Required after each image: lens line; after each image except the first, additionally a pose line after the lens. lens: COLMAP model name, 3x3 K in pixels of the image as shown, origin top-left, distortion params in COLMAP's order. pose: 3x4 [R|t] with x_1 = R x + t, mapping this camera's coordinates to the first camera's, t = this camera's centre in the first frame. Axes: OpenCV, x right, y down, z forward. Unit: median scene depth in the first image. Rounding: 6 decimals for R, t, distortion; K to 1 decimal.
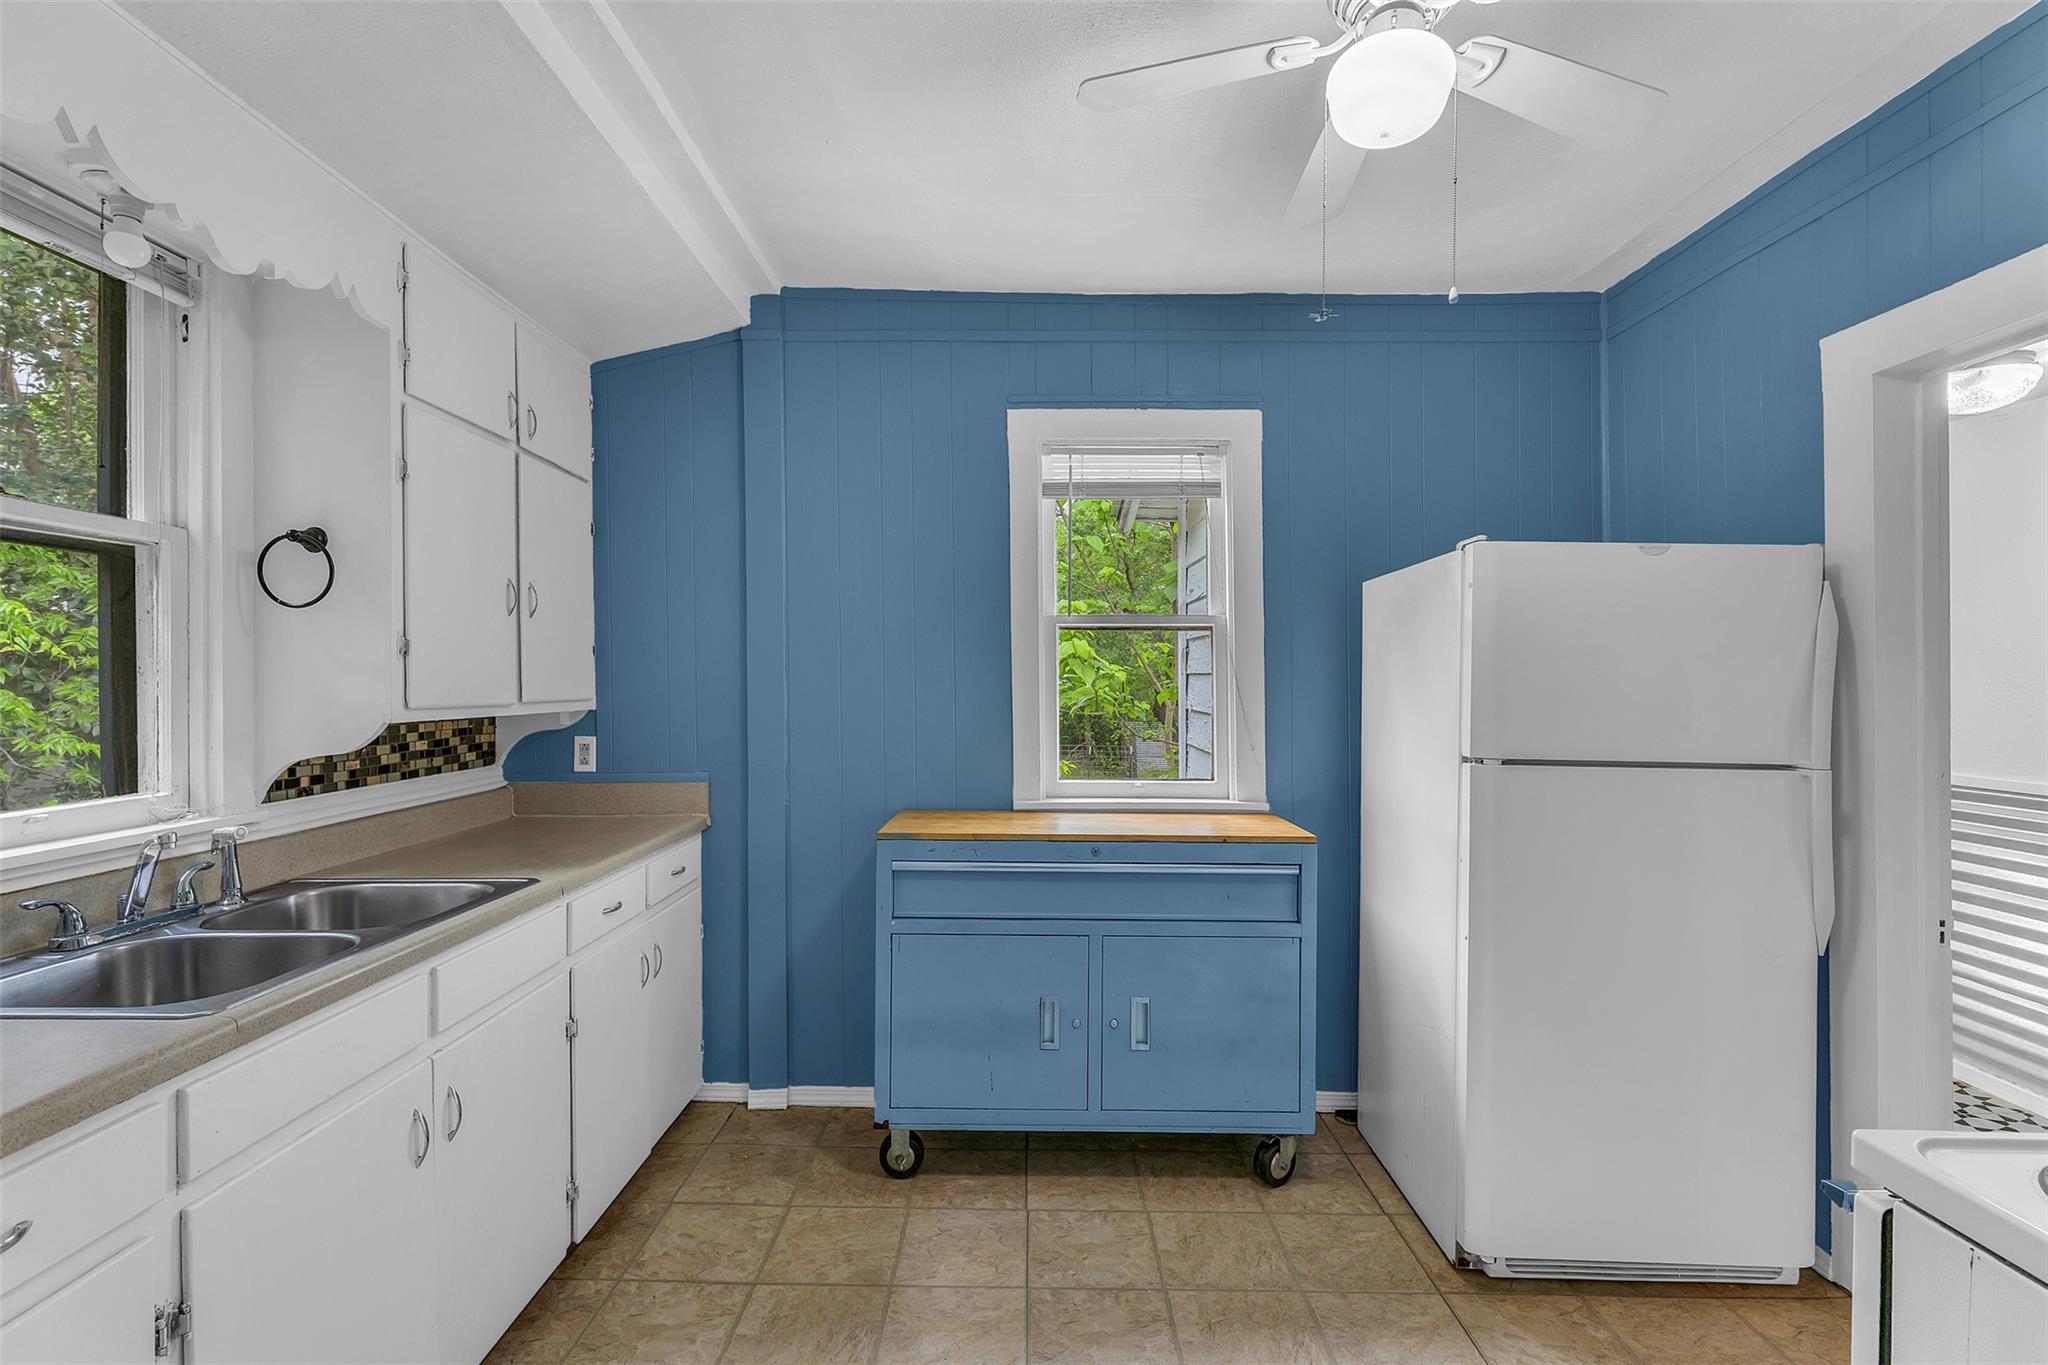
lens RADIAL K [[932.9, 0, 1021.9], [0, 932.9, 677.9], [0, 0, 1]] dist [0.000639, 0.000032]
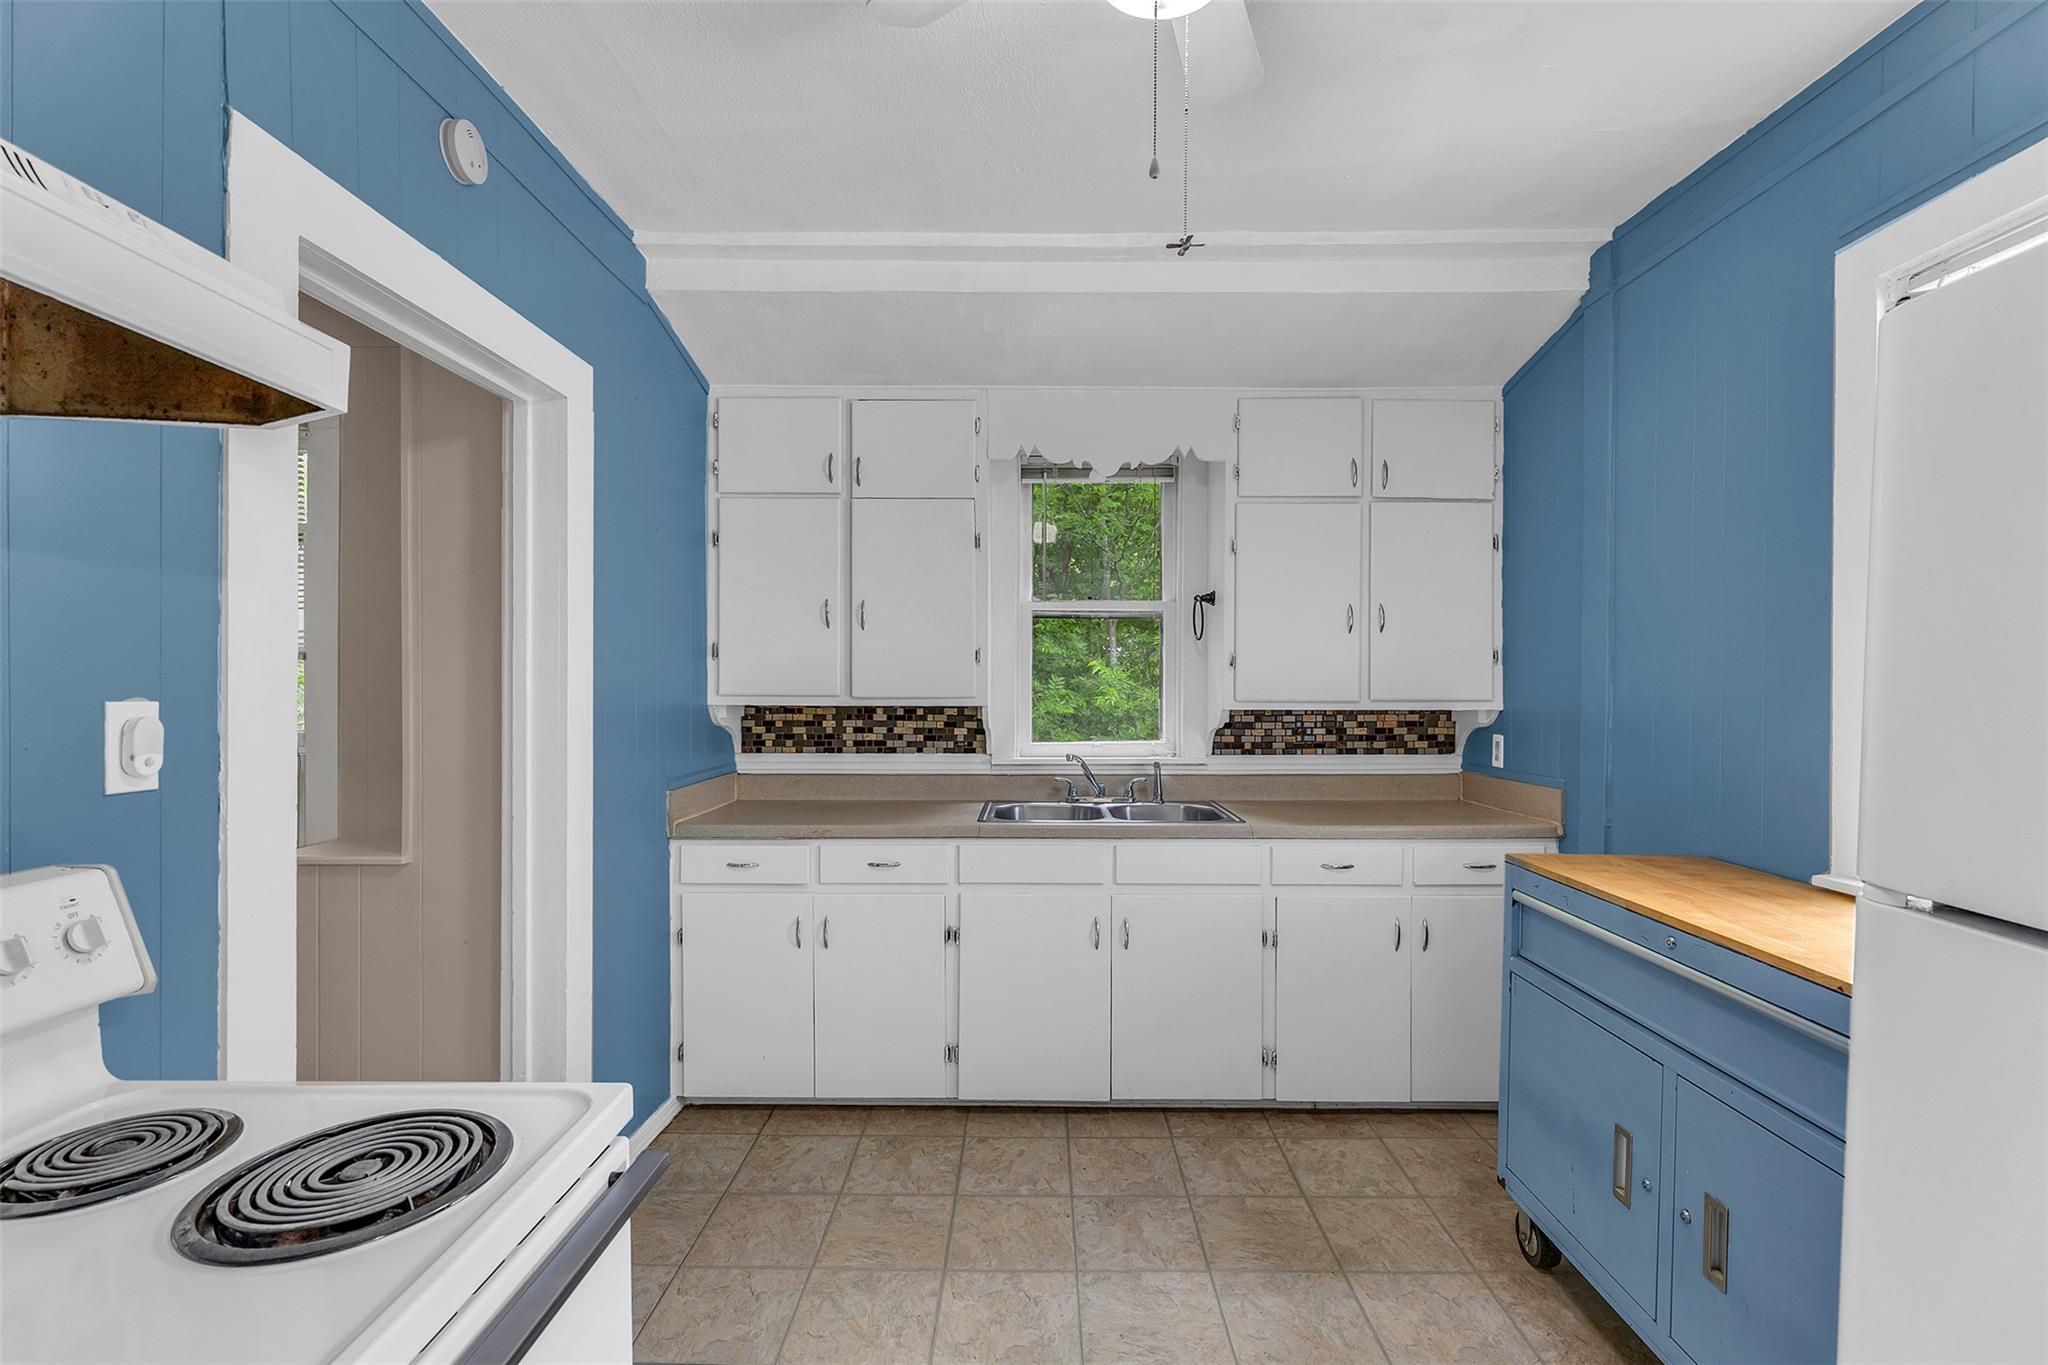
lens RADIAL K [[932.9, 0, 1021.9], [0, 932.9, 677.9], [0, 0, 1]] dist [0.000639, 0.000032]
pose [[-0.009634, -0.005261, -0.999940, 0.738101], [0.001683, 0.999985, -0.005278, 0.001594], [0.999952, -0.001734, -0.009625, 0.541977]]
